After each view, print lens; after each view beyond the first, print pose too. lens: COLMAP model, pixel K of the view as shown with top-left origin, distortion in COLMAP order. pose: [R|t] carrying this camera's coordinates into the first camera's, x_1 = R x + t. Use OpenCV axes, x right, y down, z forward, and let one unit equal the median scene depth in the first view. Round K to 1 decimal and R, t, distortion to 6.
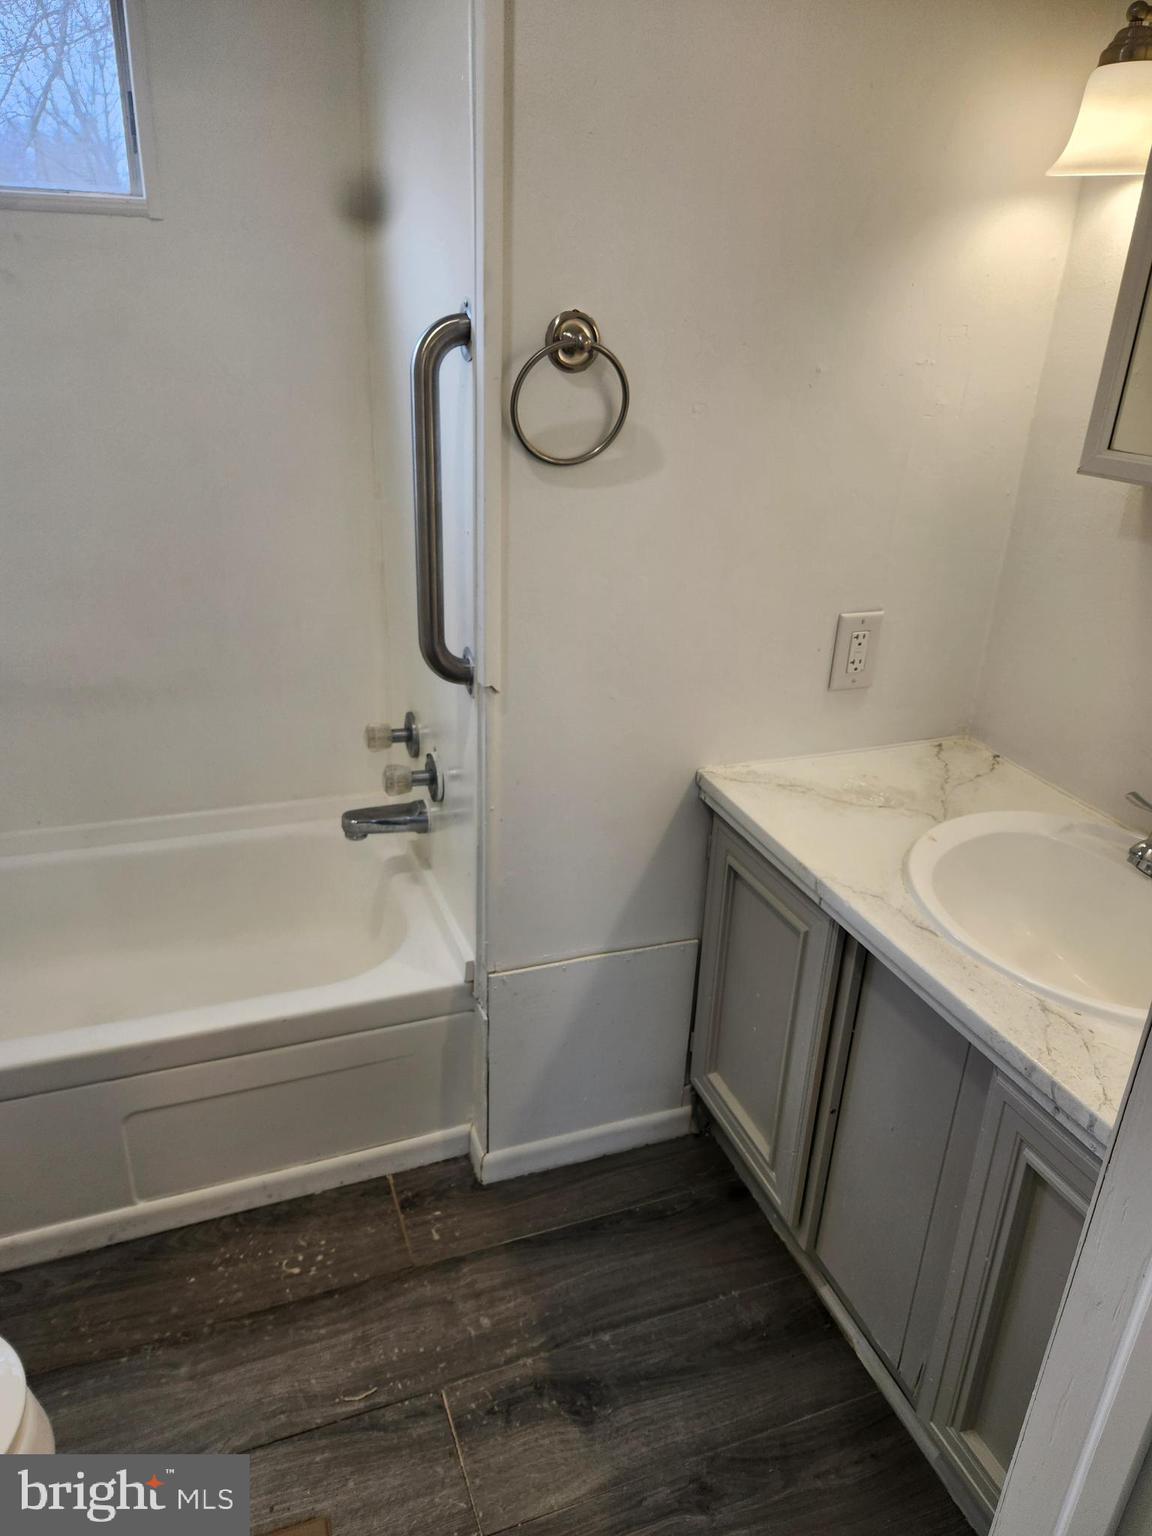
lens RADIAL K [[1033.3, 0, 573.8], [0, 1033.3, 737.7], [0, 0, 1]] dist [0.052705, -0.048841]
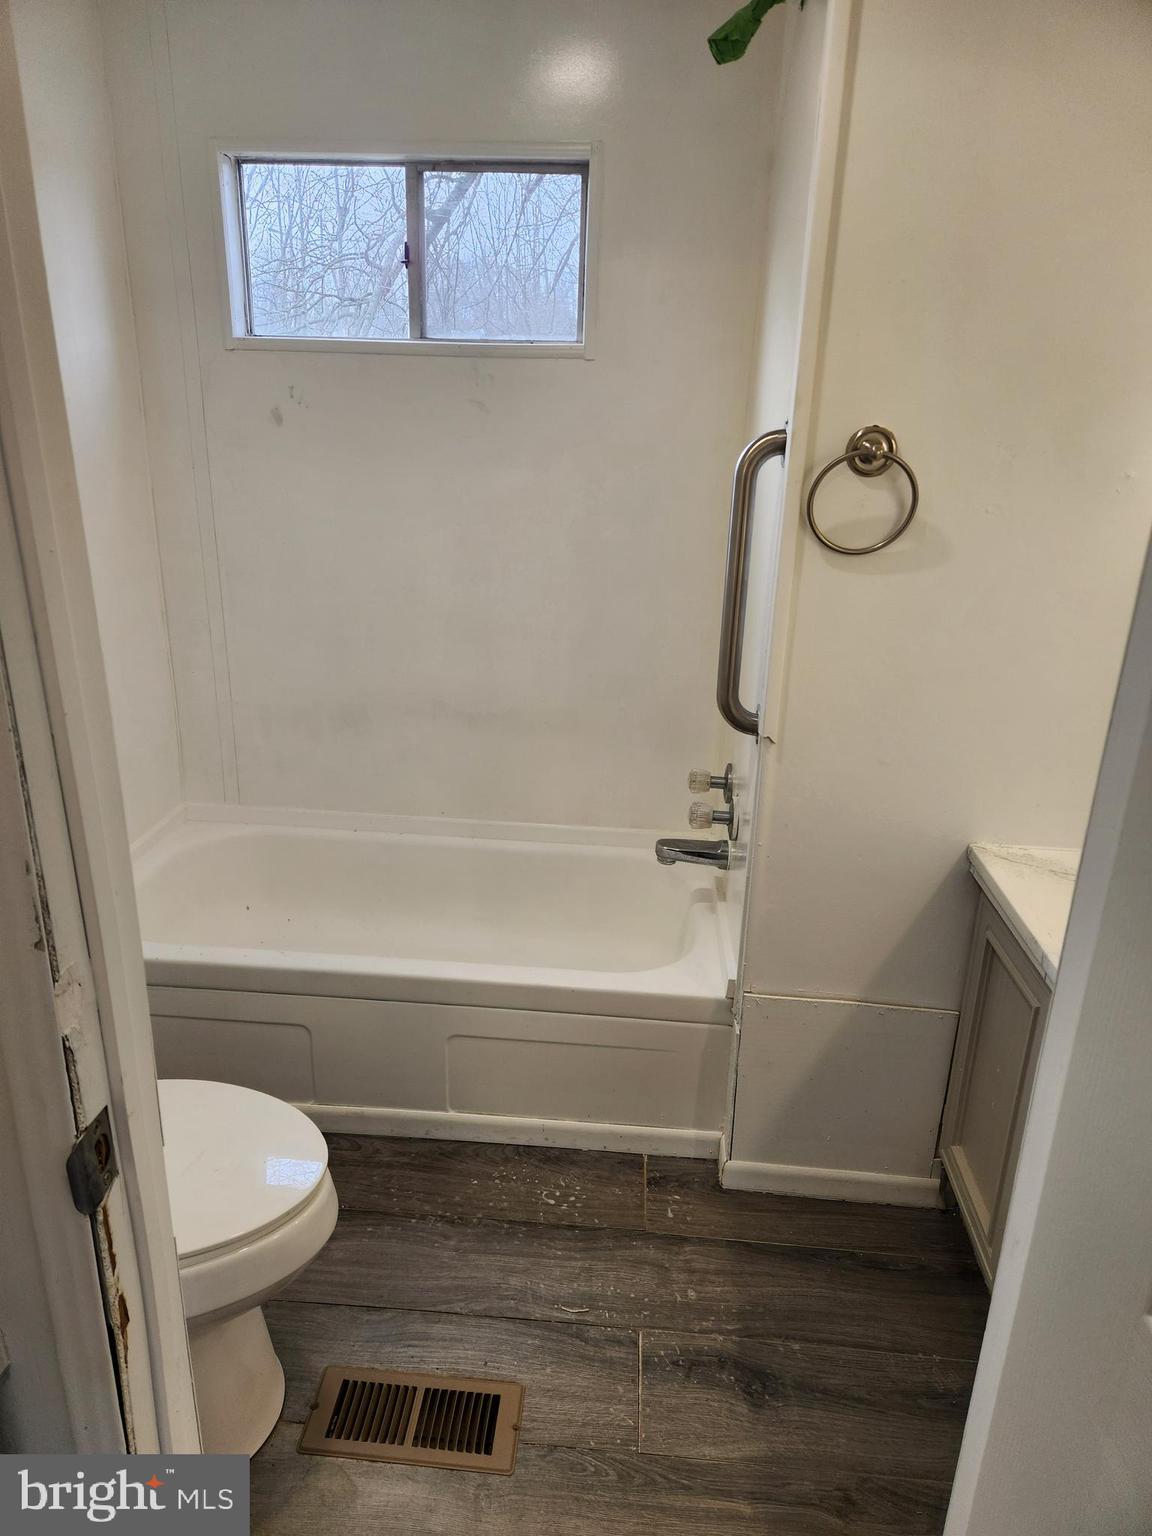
lens RADIAL K [[1033.3, 0, 573.8], [0, 1033.3, 737.7], [0, 0, 1]] dist [0.052705, -0.048841]
pose [[0.904808, 0.113247, -0.410484, 0.191641], [-0.149399, 0.987134, -0.056975, 0.047996], [0.398750, 0.112878, 0.910086, -0.143047]]
